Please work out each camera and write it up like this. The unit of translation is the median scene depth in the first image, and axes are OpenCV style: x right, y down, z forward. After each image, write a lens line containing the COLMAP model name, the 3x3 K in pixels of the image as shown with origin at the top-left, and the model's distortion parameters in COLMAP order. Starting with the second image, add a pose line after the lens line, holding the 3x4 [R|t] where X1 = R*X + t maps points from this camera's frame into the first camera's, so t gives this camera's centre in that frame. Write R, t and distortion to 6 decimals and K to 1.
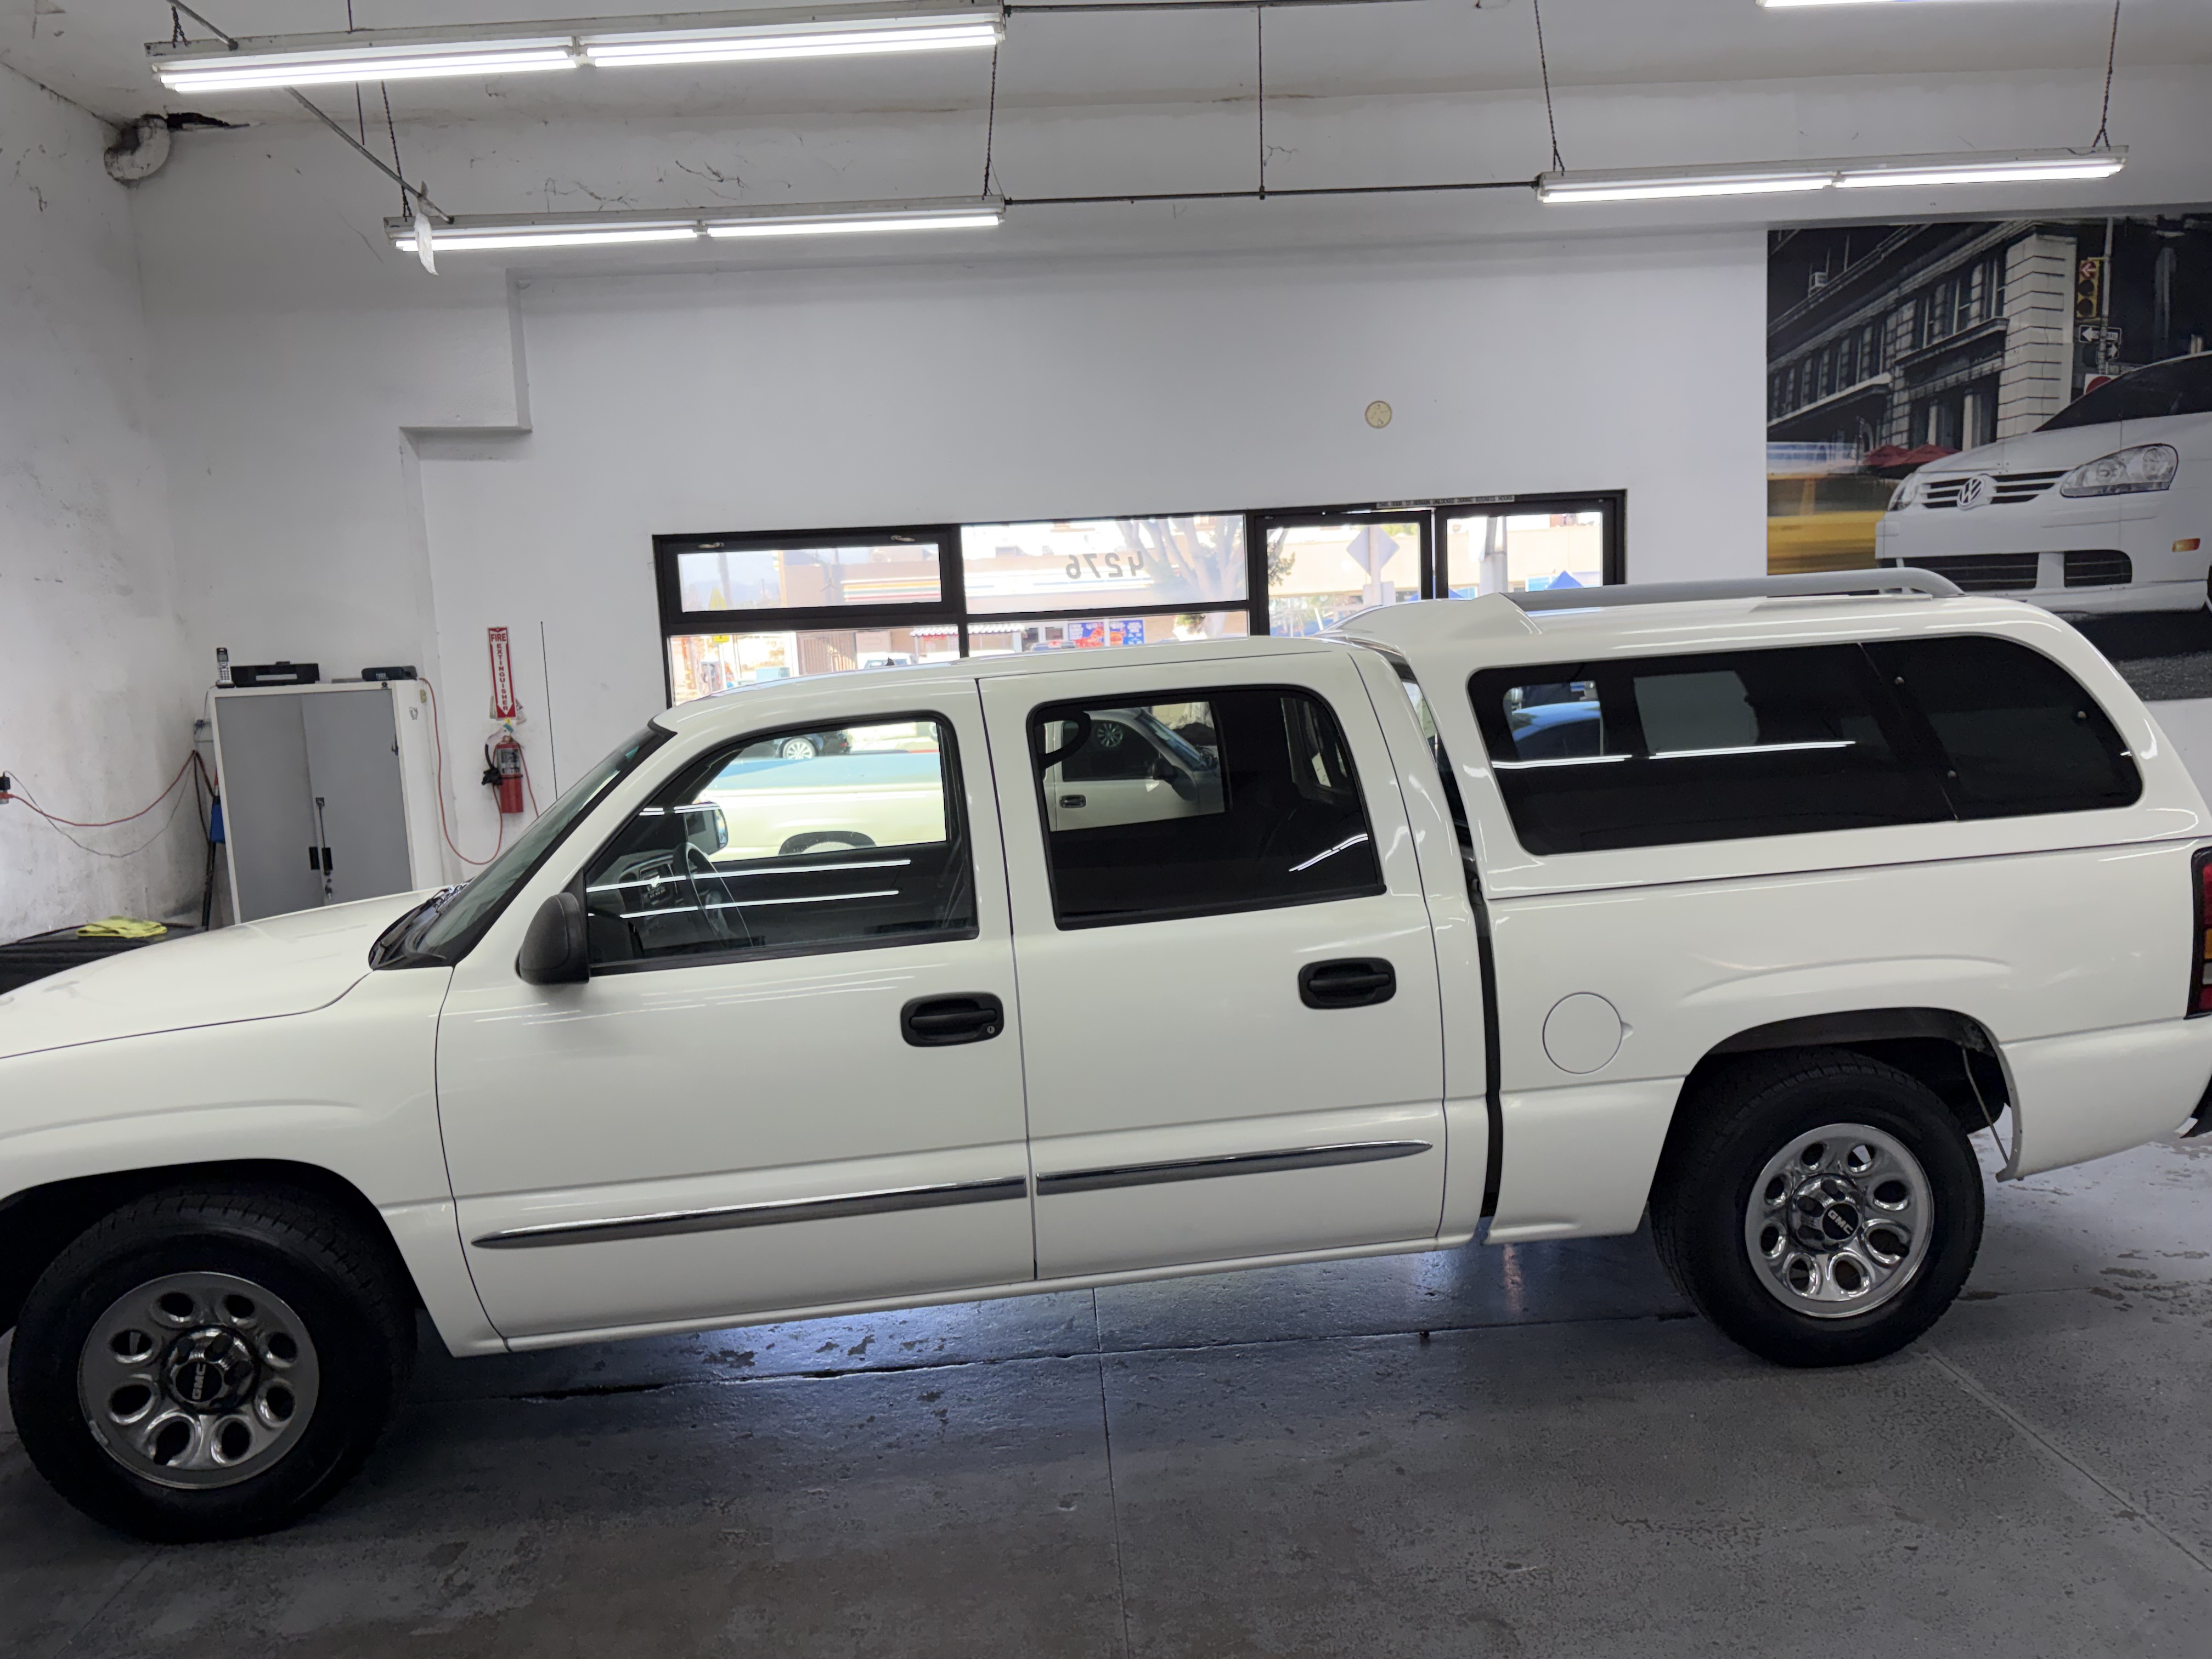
lens RADIAL K [[1677.4, 0, 1119.9], [0, 1677.4, 836.7], [0, 0, 1]] dist [0.021138, -0.020874]
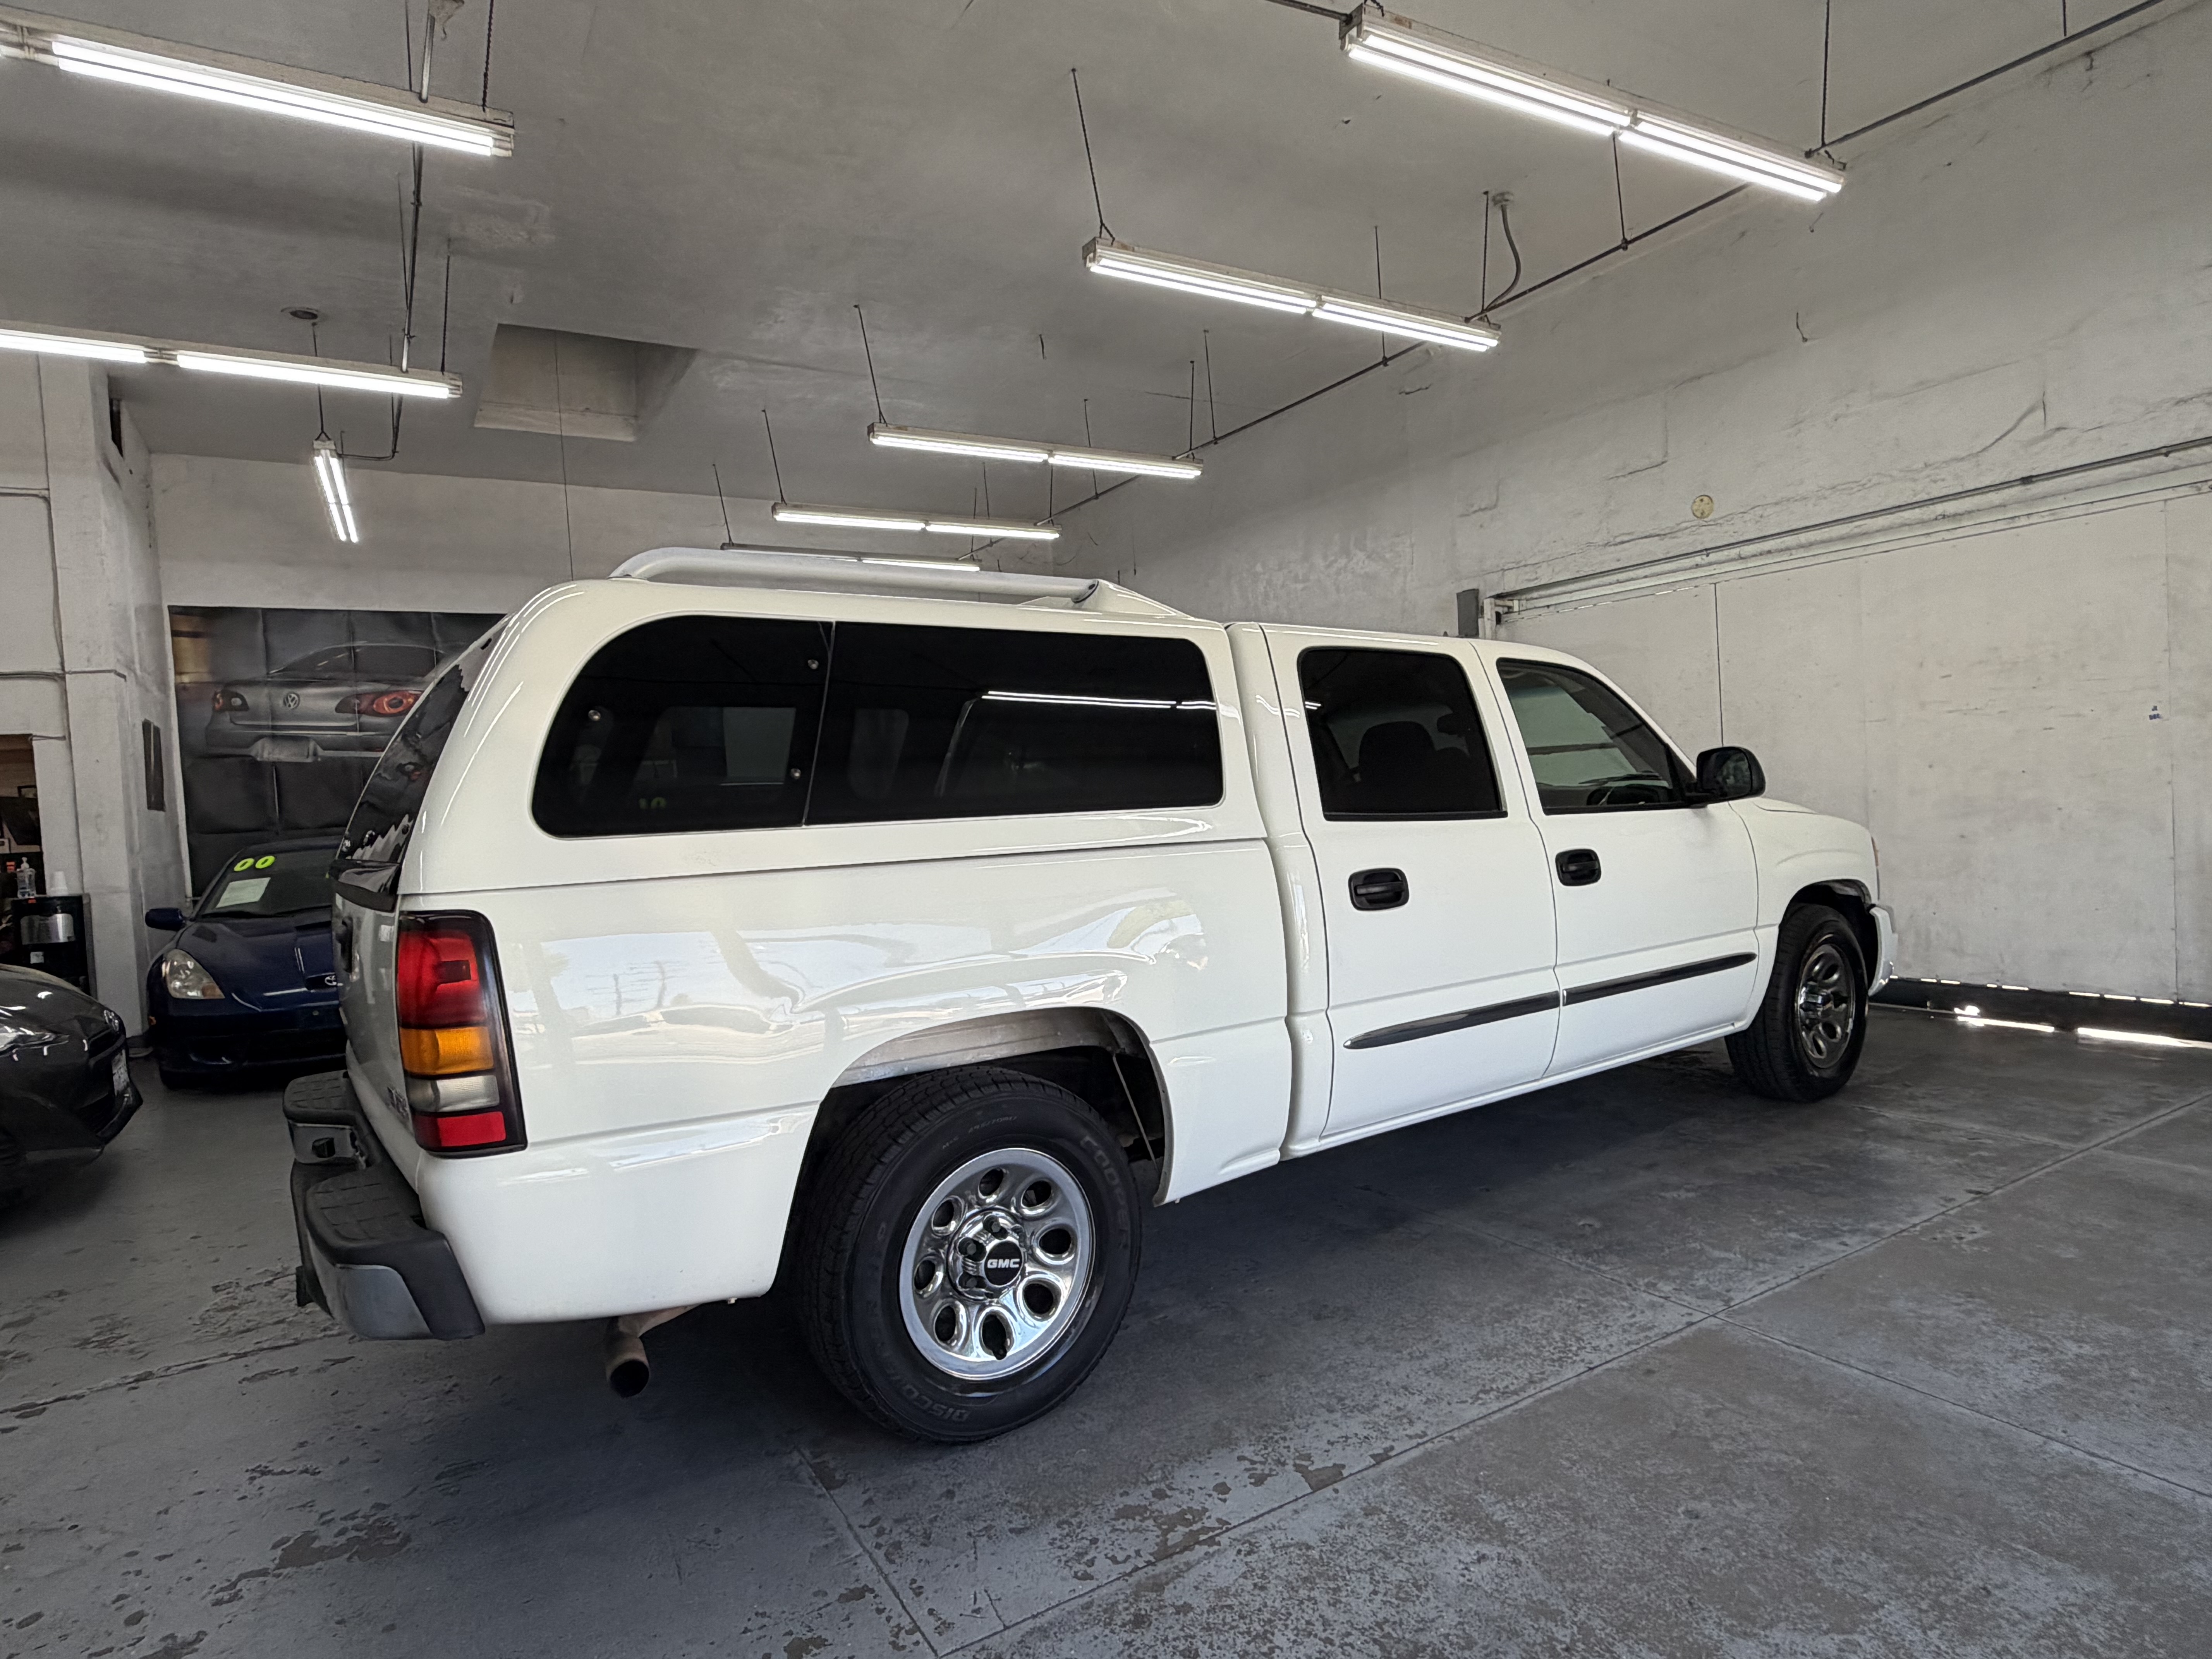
lens RADIAL K [[1230.4, 0, 1100.3], [0, 1230.4, 829.9], [0, 0, 1]] dist [0.002764, -0.000102]
pose [[-0.879168, 0.112416, -0.463062, 0.280529], [0.046255, 0.987318, 0.151869, -0.066059], [0.474262, 0.112099, -0.873218, 0.959213]]
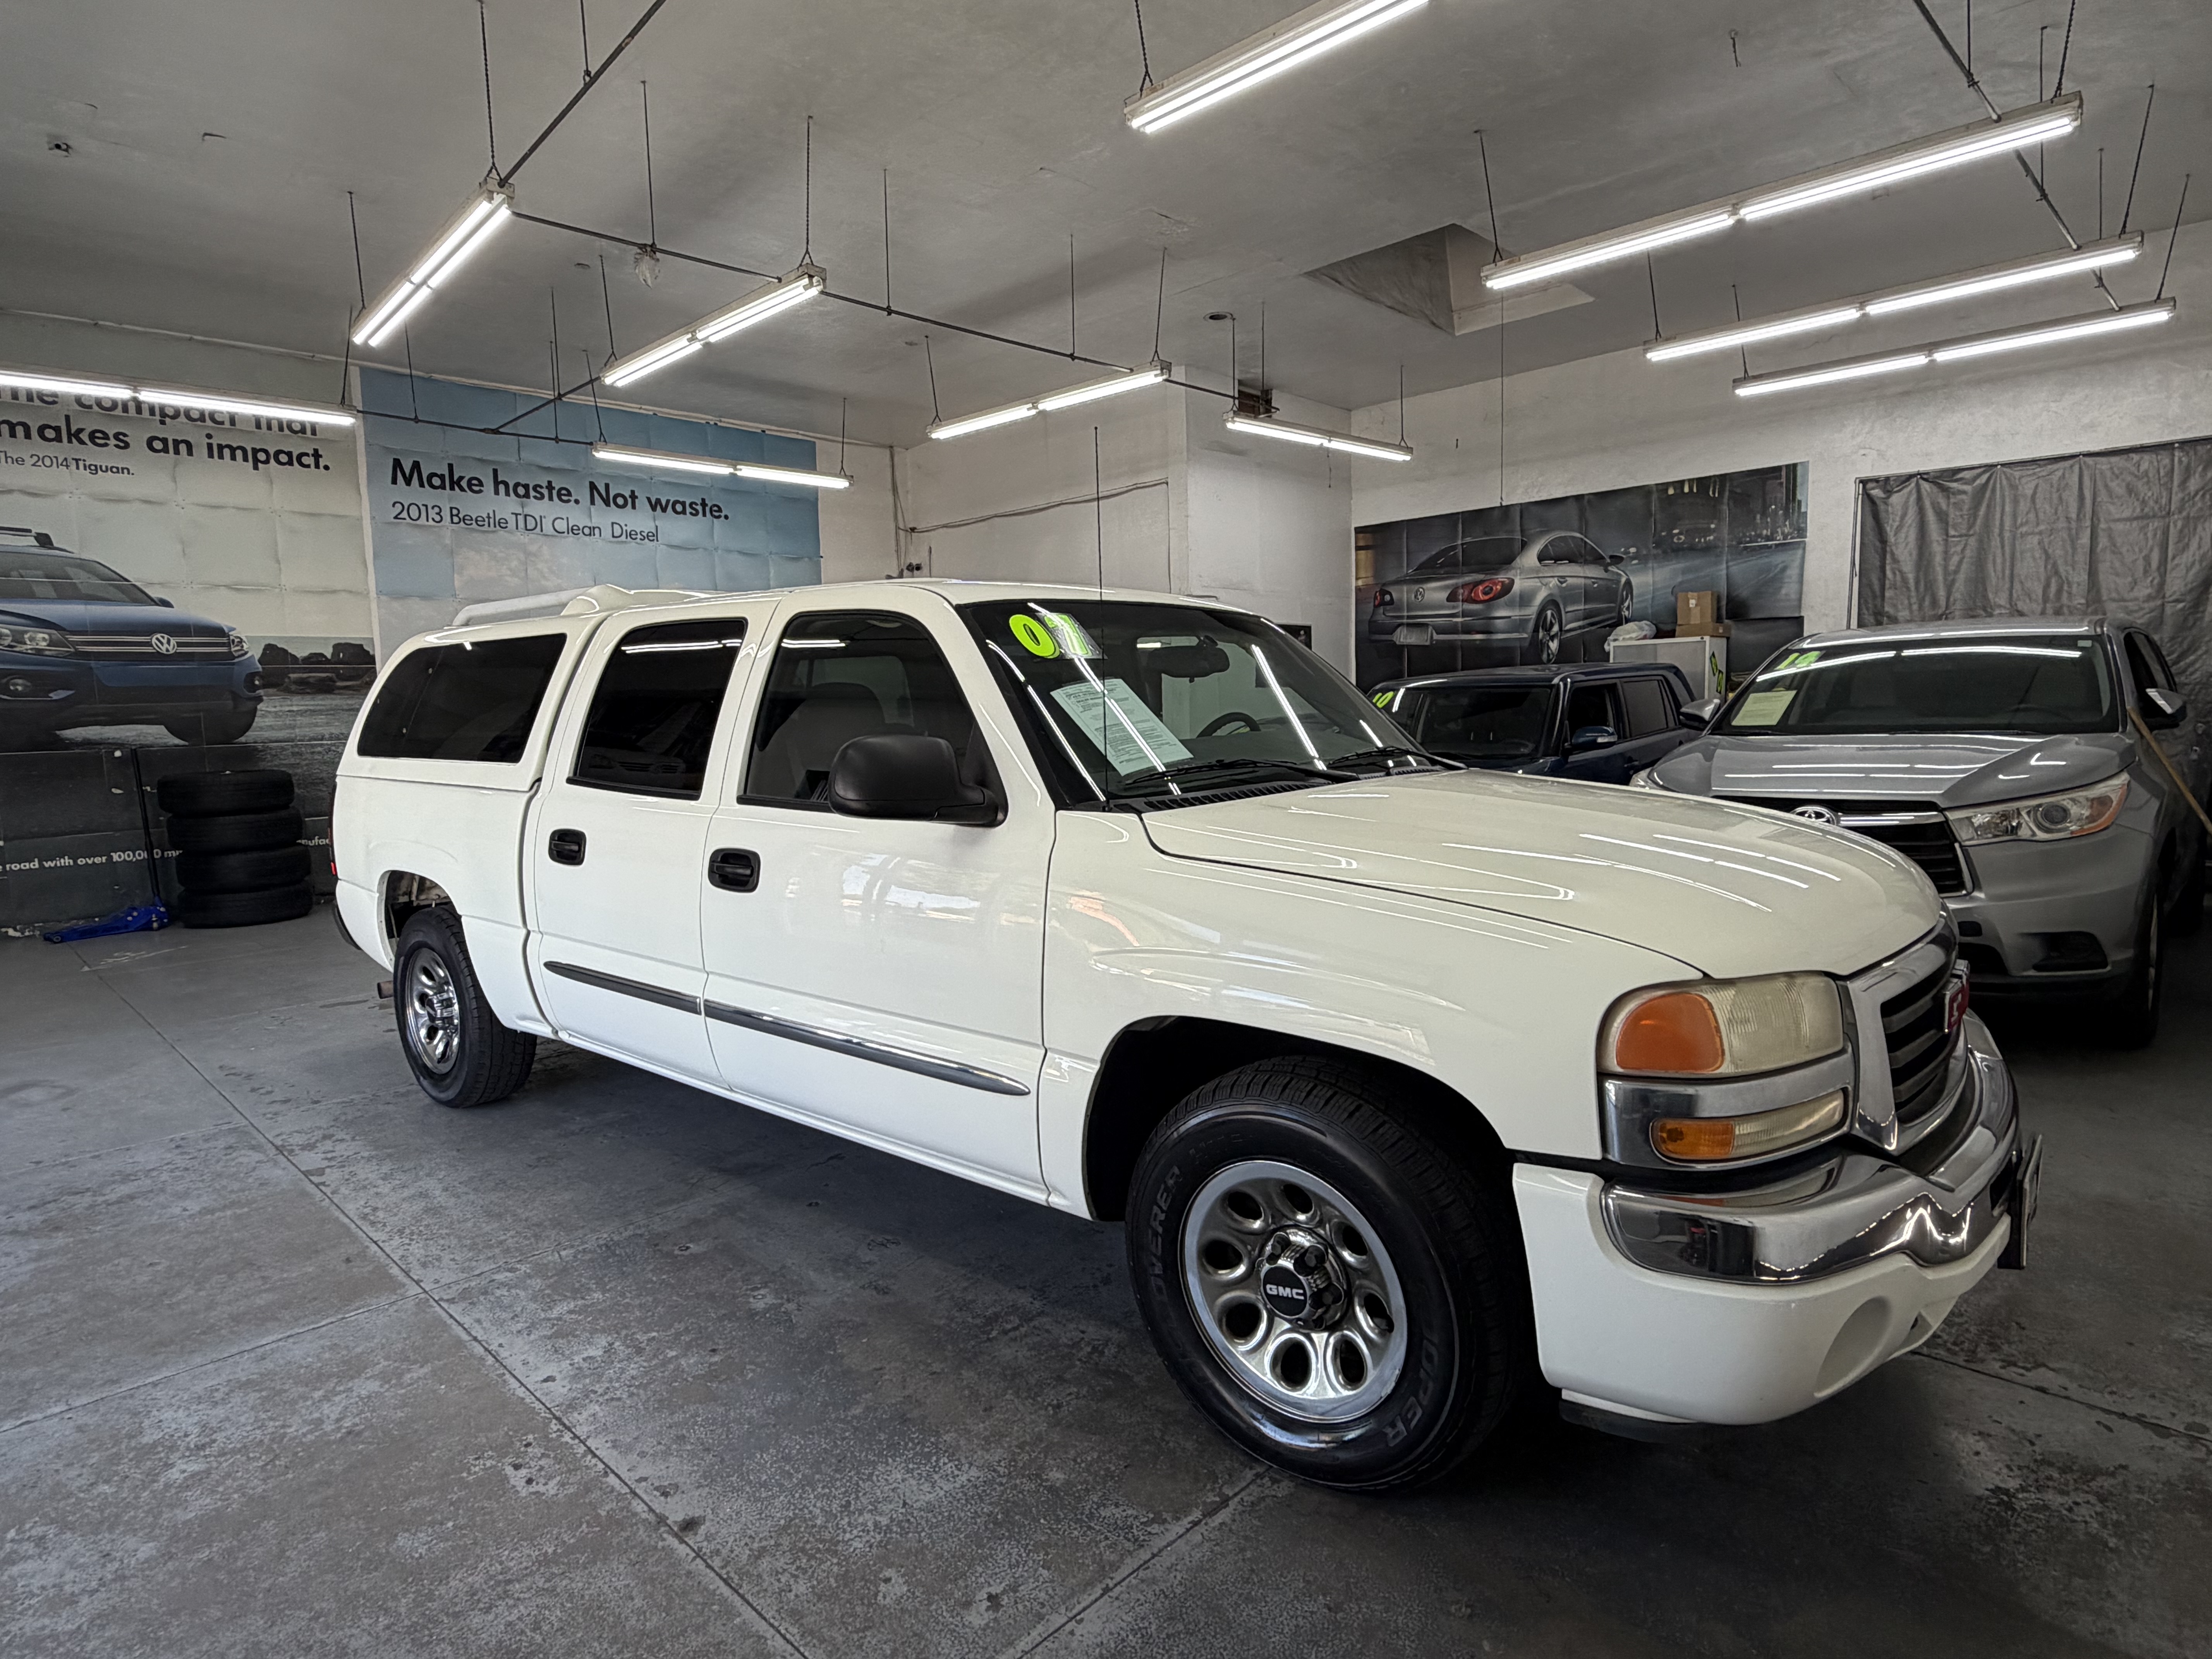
lens RADIAL K [[1230.4, 0, 1099.6], [0, 1230.4, 815.0], [0, 0, 1]] dist [0.002764, -0.000102]
pose [[-0.664947, 0.005379, 0.746871, -0.428030], [0.146624, 0.981456, 0.123472, -0.024068], [-0.732357, 0.191611, -0.653405, 0.817048]]
